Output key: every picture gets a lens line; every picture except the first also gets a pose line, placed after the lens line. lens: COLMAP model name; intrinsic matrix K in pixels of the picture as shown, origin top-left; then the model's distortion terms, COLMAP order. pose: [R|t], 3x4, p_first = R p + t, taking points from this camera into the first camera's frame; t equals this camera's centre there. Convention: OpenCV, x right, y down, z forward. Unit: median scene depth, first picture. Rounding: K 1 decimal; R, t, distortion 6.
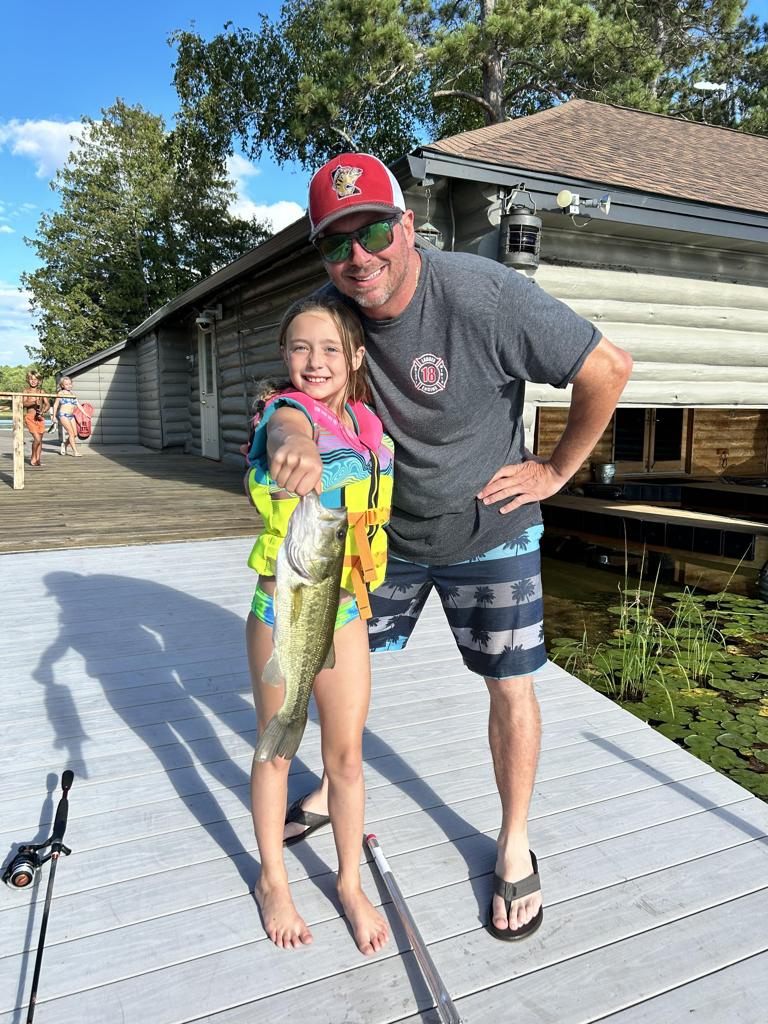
lens RADIAL K [[767.3, 0, 388.2], [0, 767.3, 519.7], [0, 0, 1]] dist [0.045084, -0.048533]
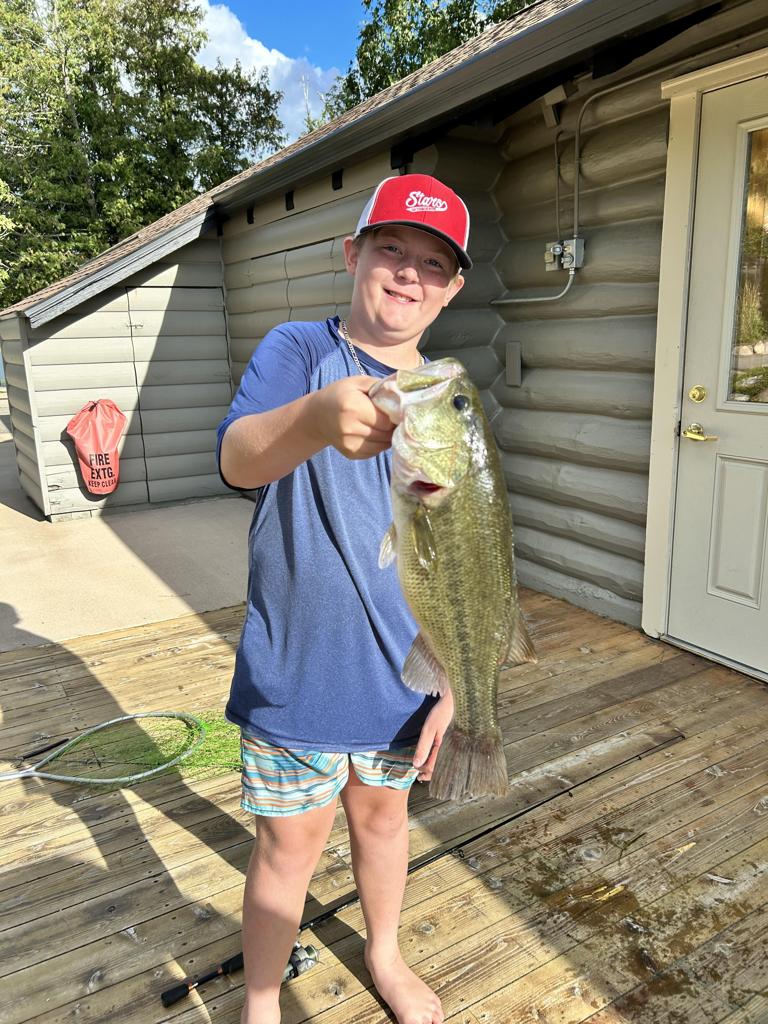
lens RADIAL K [[767.3, 0, 382.9], [0, 767.3, 515.3], [0, 0, 1]] dist [0.045084, -0.048533]
pose [[0.994994, -0.050886, 0.086014, -0.360179], [0.042458, 0.994366, 0.097123, -0.154997], [-0.090471, -0.092984, 0.991549, 0.767347]]
